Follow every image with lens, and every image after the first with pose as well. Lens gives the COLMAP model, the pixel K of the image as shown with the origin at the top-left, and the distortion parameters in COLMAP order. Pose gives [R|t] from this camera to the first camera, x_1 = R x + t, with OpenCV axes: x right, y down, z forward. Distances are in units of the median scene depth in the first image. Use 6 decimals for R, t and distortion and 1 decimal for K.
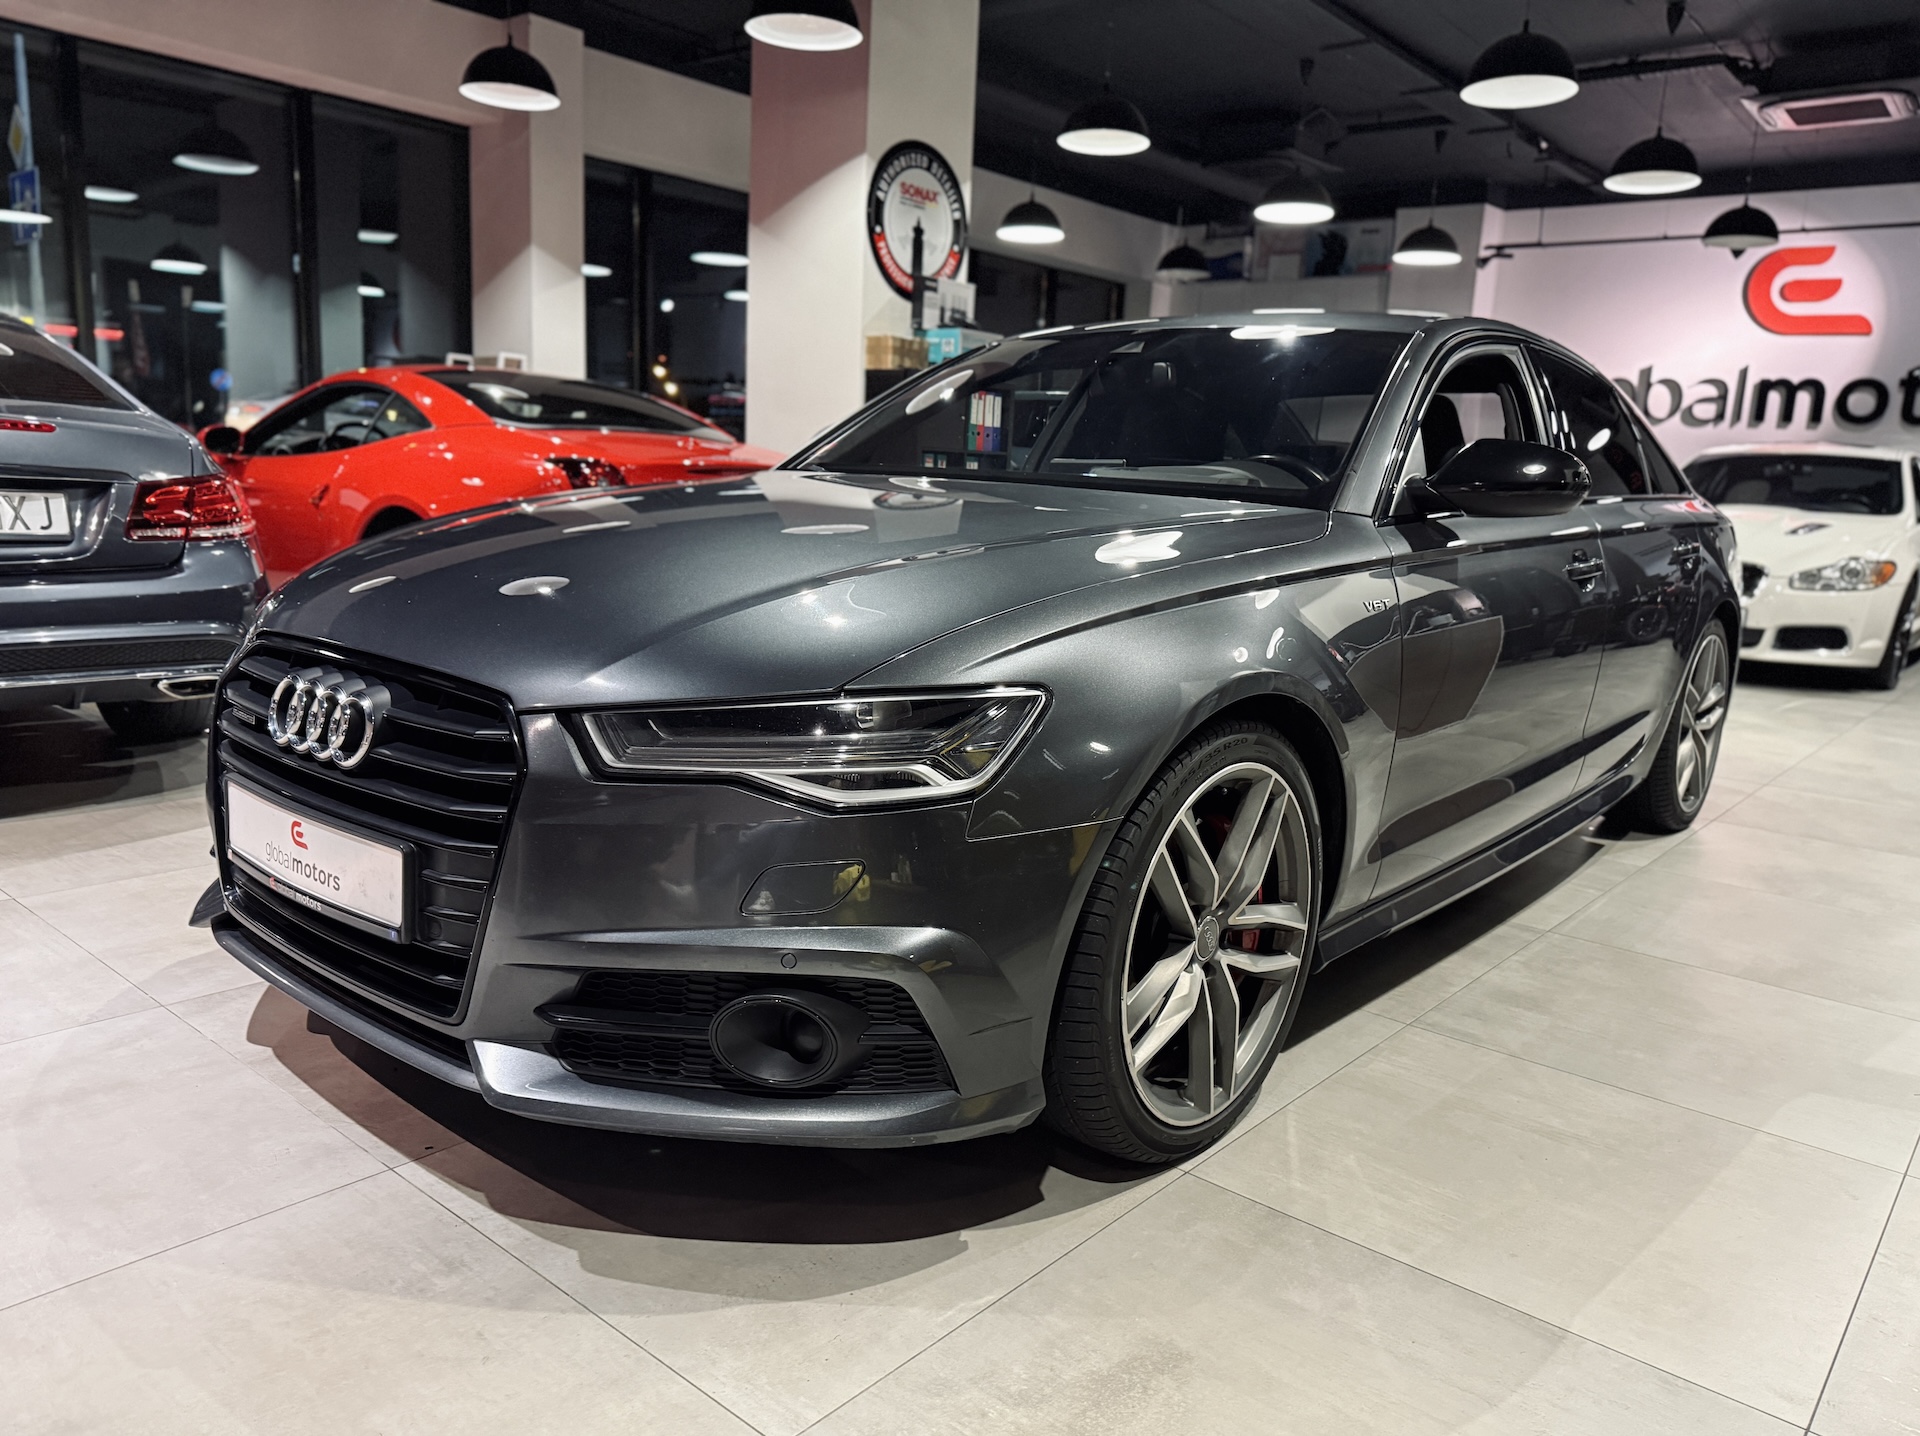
lens RADIAL K [[1330.5, 0, 989.4], [0, 1330.5, 722.3], [0, 0, 1]] dist [-0.003570, -0.010840]
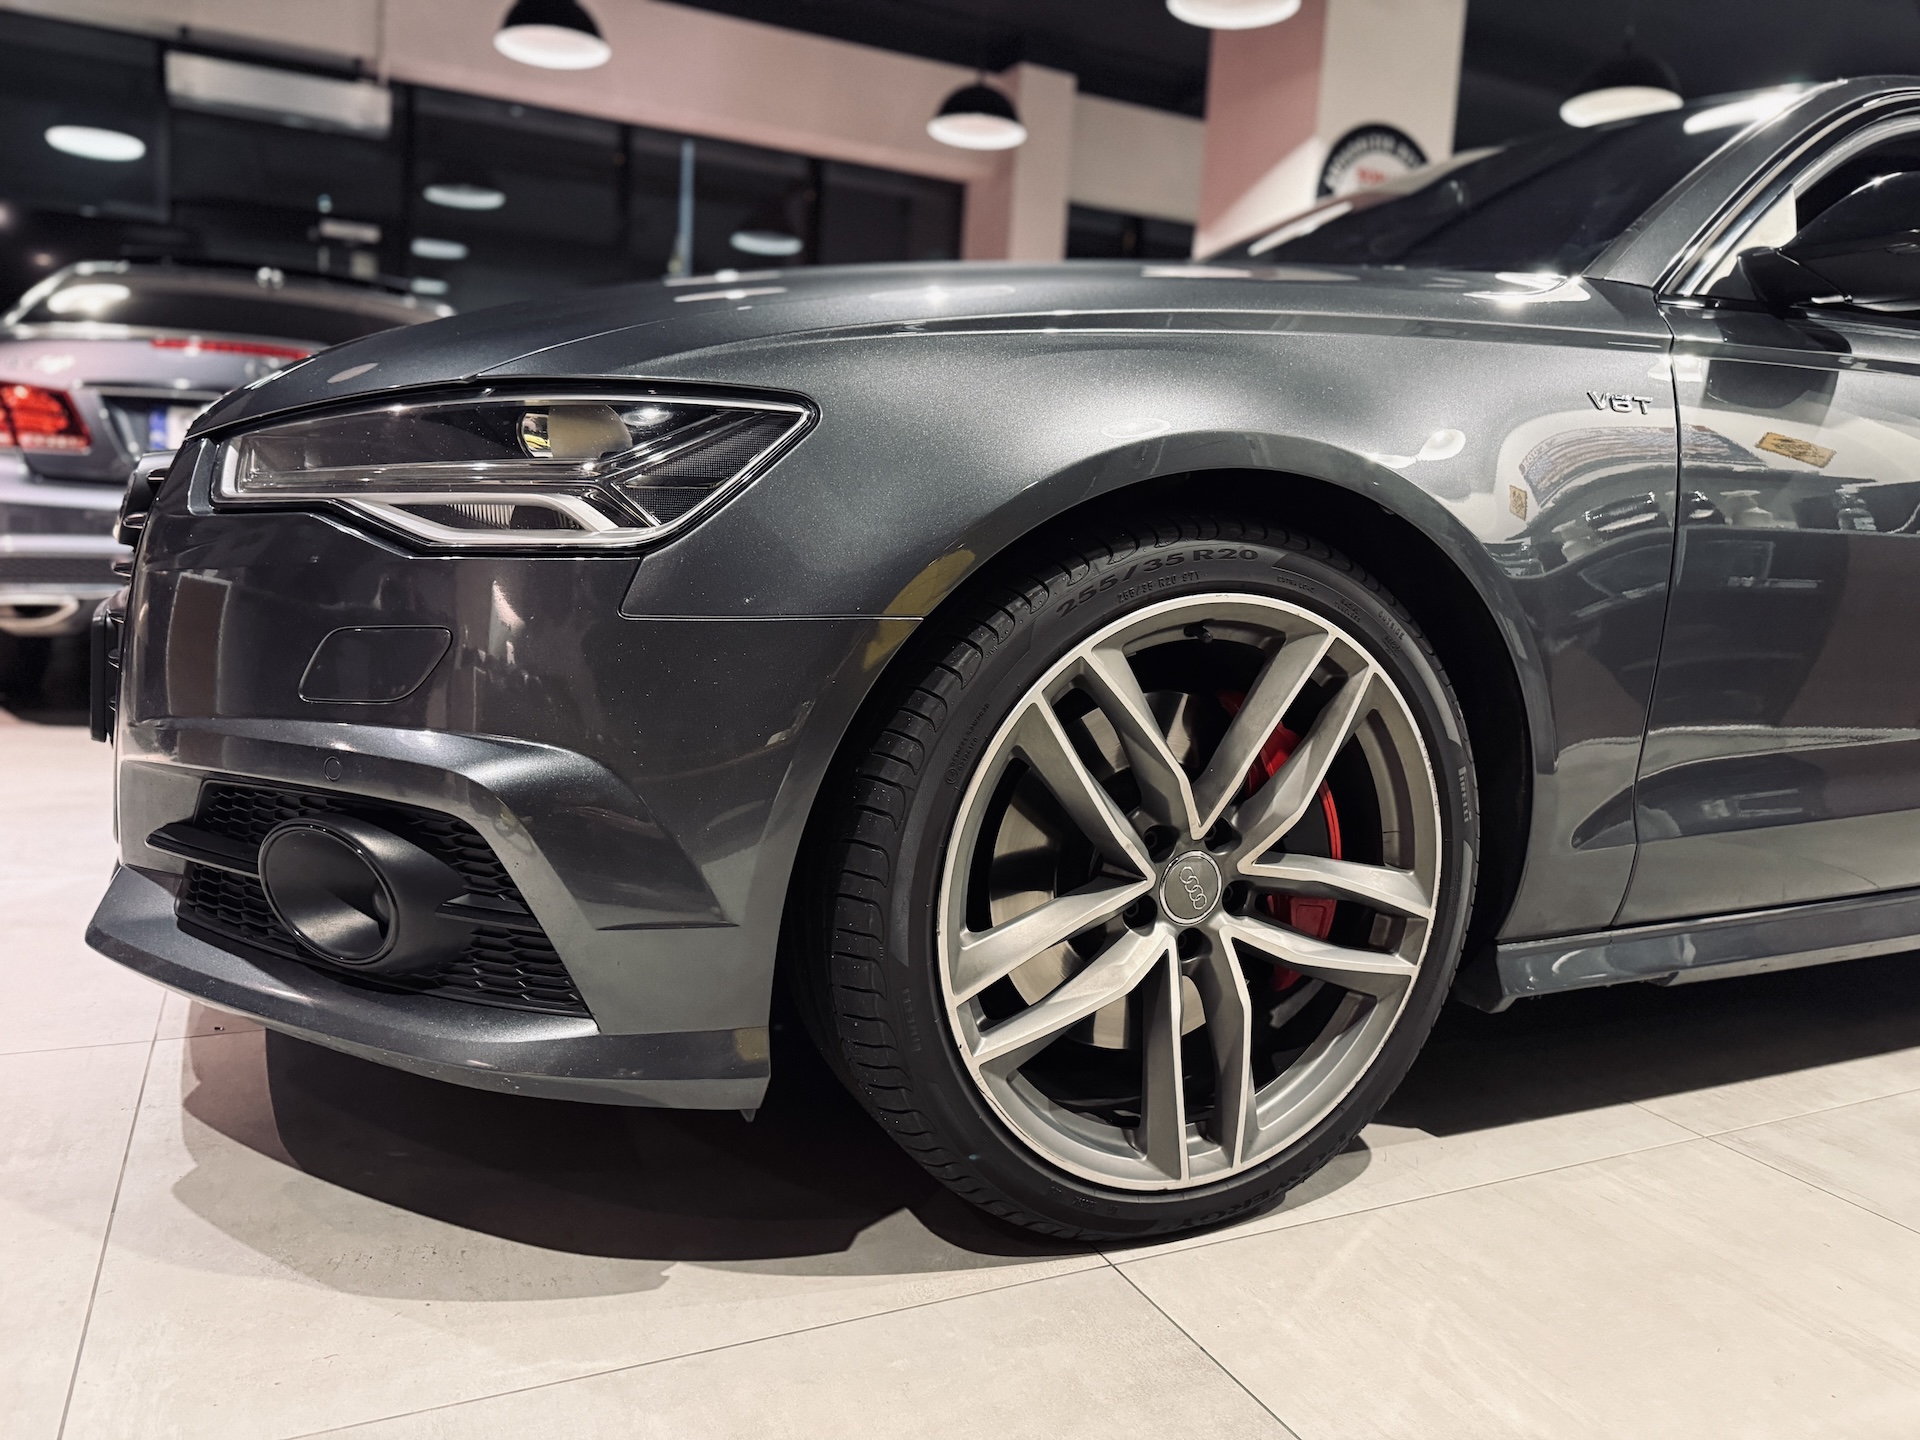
lens RADIAL K [[1330.5, 0, 989.4], [0, 1330.5, 724.3], [0, 0, 1]] dist [-0.003570, -0.010840]
pose [[0.914438, 0.054582, -0.401028, 0.326423], [-0.081465, 0.995407, -0.050277, 0.128578], [0.396442, 0.078645, 0.914685, 0.404756]]
